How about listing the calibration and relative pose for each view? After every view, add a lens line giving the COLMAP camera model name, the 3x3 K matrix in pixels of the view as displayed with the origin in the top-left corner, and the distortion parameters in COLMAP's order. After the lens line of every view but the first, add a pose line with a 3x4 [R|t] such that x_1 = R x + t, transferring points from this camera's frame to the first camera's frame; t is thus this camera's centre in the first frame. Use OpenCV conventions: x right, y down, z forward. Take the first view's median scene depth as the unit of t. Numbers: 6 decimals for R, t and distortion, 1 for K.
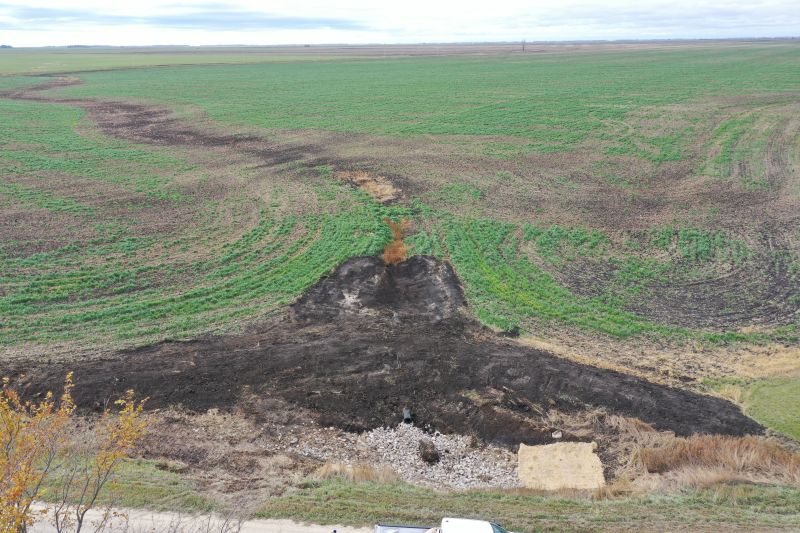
lens RADIAL K [[634.9, 0, 400.0], [0, 634.9, 266.5], [0, 0, 1]] dist [0.005559, 0.001417]
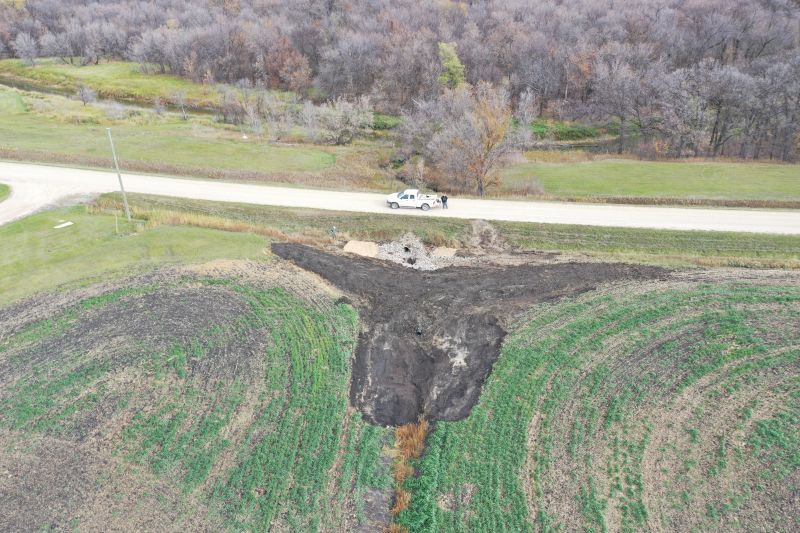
lens RADIAL K [[634.9, 0, 400.0], [0, 634.9, 266.5], [0, 0, 1]] dist [0.005559, 0.001417]
pose [[-0.995944, -0.011714, 0.089214, -0.103183], [0.056847, 0.686646, 0.724766, -1.199162], [-0.069748, 0.726898, -0.683195, 2.311440]]
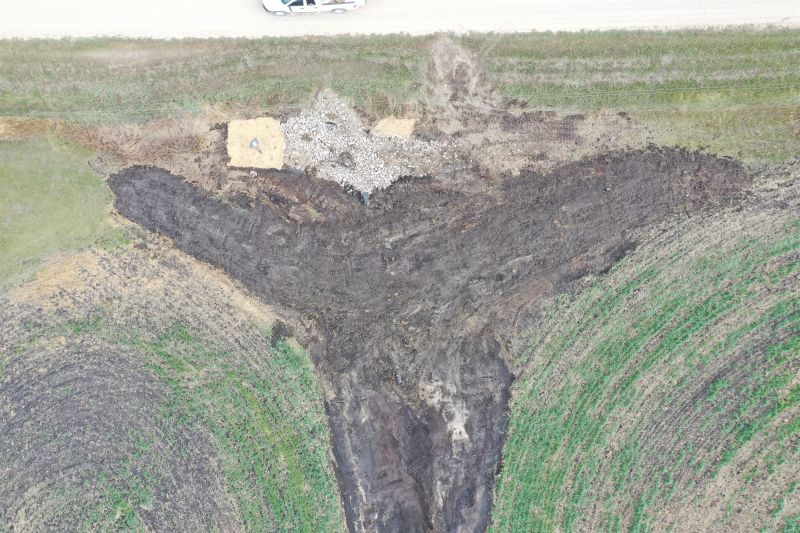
lens RADIAL K [[634.9, 0, 400.0], [0, 634.9, 266.5], [0, 0, 1]] dist [0.005559, 0.001417]
pose [[-0.990968, 0.128334, 0.038895, -0.086635], [-0.007345, -0.341555, 0.939833, -0.992611], [0.133898, 0.931059, 0.339413, 0.686530]]
